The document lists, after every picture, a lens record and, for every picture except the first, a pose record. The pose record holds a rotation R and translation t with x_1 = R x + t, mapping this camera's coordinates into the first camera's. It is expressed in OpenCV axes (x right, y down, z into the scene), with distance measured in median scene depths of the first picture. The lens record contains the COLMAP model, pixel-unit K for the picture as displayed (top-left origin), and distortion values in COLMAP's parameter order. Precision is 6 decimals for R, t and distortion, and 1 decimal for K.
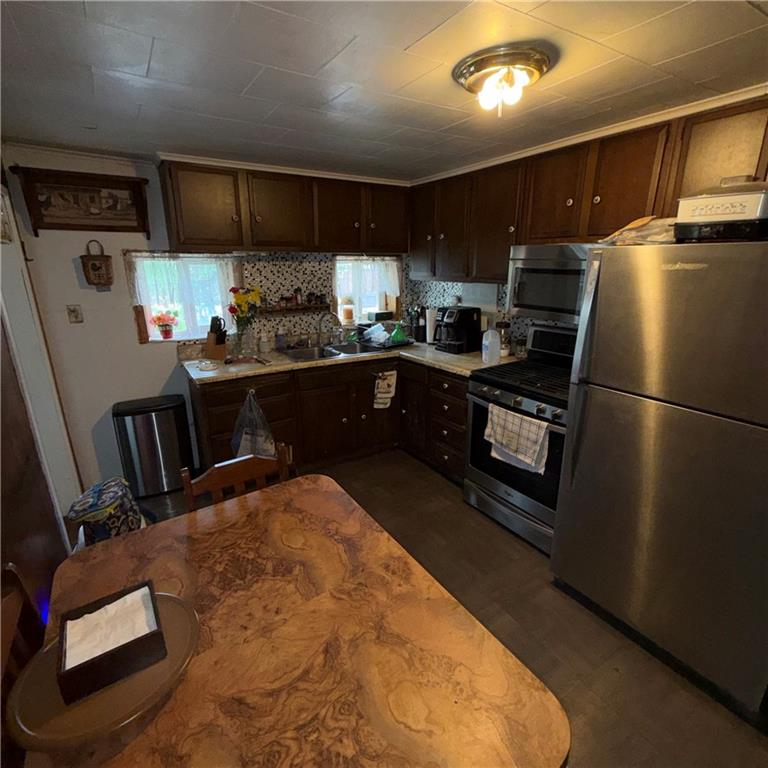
lens RADIAL K [[406.7, 0, 385.5], [0, 406.7, 380.4], [0, 0, 1]] dist [-0.002426, 0.000543]
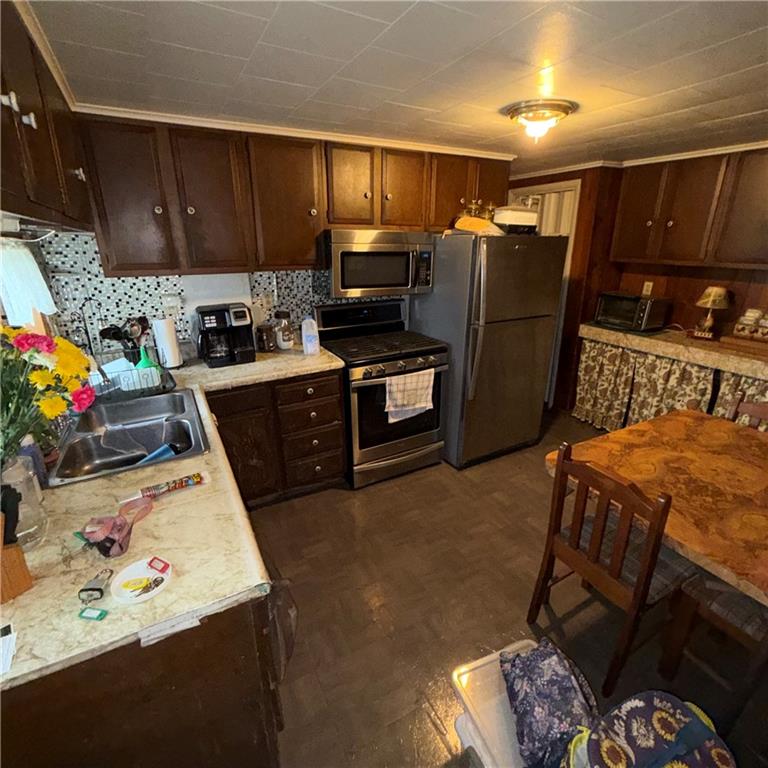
lens RADIAL K [[406.7, 0, 384.5], [0, 406.7, 378.7], [0, 0, 1]] dist [-0.002426, 0.000543]
pose [[0.079018, -0.314765, 0.945875, -0.880434], [0.282998, 0.916888, 0.281477, -0.283201], [-0.955860, 0.245439, 0.161528, 0.949333]]
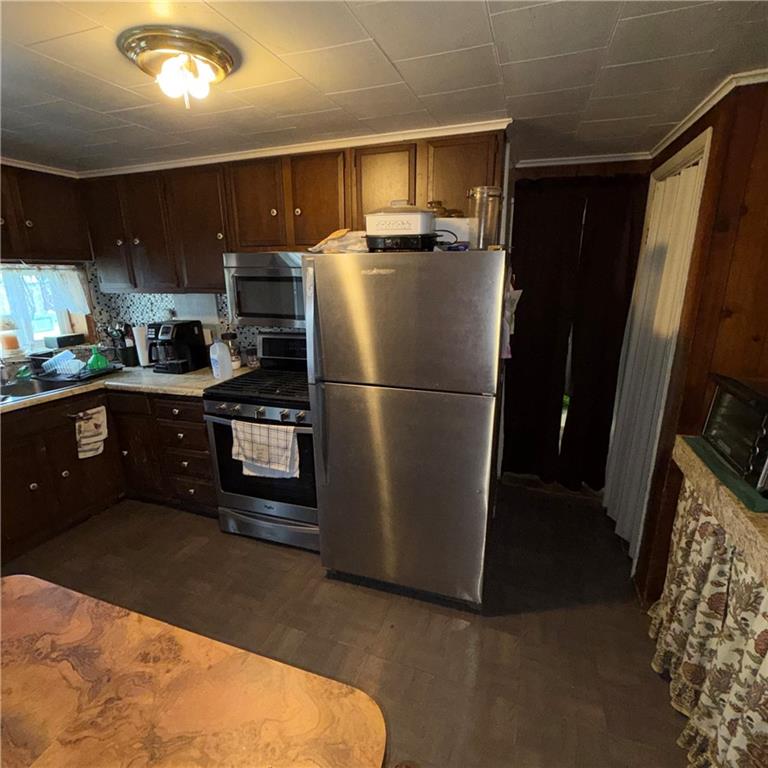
lens RADIAL K [[406.7, 0, 385.6], [0, 406.7, 379.9], [0, 0, 1]] dist [-0.002426, 0.000543]
pose [[0.788636, -0.162944, 0.592877, -0.004211], [0.177727, 0.983496, 0.033891, -0.003793], [-0.588614, 0.078643, 0.804580, 0.036175]]
